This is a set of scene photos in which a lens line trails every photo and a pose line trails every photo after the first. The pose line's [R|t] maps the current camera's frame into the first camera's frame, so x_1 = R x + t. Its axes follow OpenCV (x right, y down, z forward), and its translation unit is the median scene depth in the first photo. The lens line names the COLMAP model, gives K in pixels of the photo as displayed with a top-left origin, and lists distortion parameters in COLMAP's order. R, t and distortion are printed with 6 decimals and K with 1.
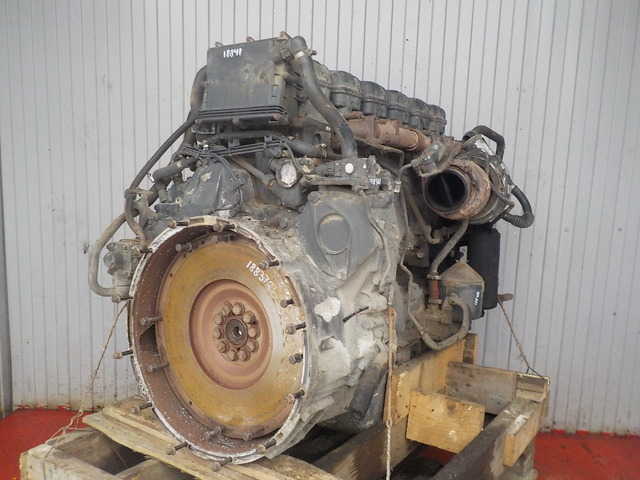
lens RADIAL K [[578.7, 0, 320.0], [0, 578.7, 240.0], [0, 0, 1]] dist [0.002209, -0.004748]
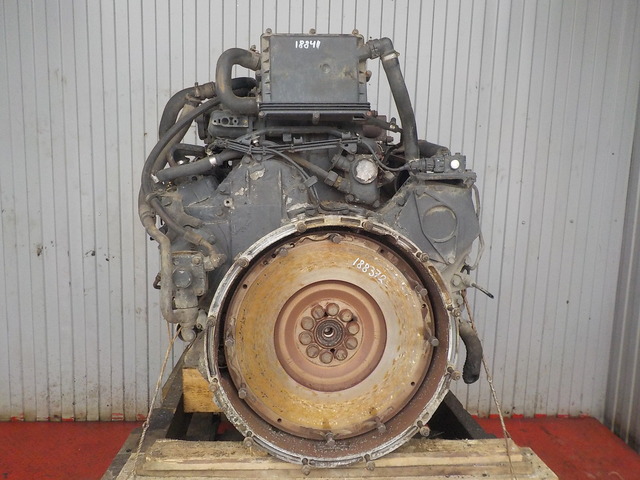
lens RADIAL K [[578.7, 0, 320.0], [0, 578.7, 240.0], [0, 0, 1]] dist [0.002209, -0.004748]
pose [[0.993651, -0.019704, 0.110764, -0.221893], [0.019089, 0.999796, 0.006610, -0.001121], [-0.110872, -0.004453, 0.993825, 0.016333]]
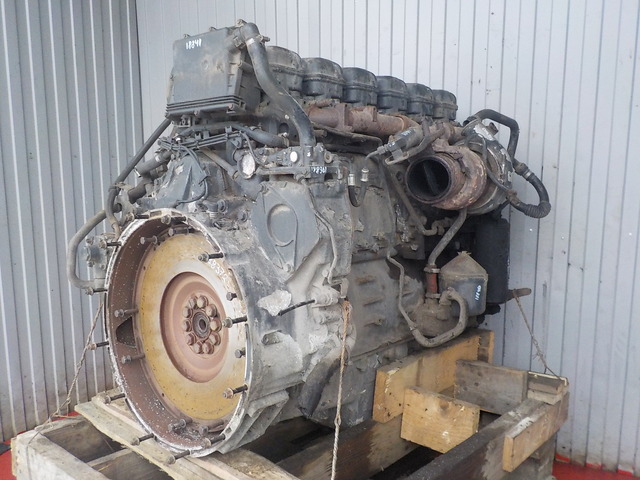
lens RADIAL K [[578.7, 0, 320.0], [0, 578.7, 240.0], [0, 0, 1]] dist [0.002209, -0.004748]
pose [[0.991182, -0.007493, -0.132292, 0.169166], [0.008707, 0.999925, 0.008598, 0.005209], [0.132218, -0.009674, 0.991173, 0.036610]]
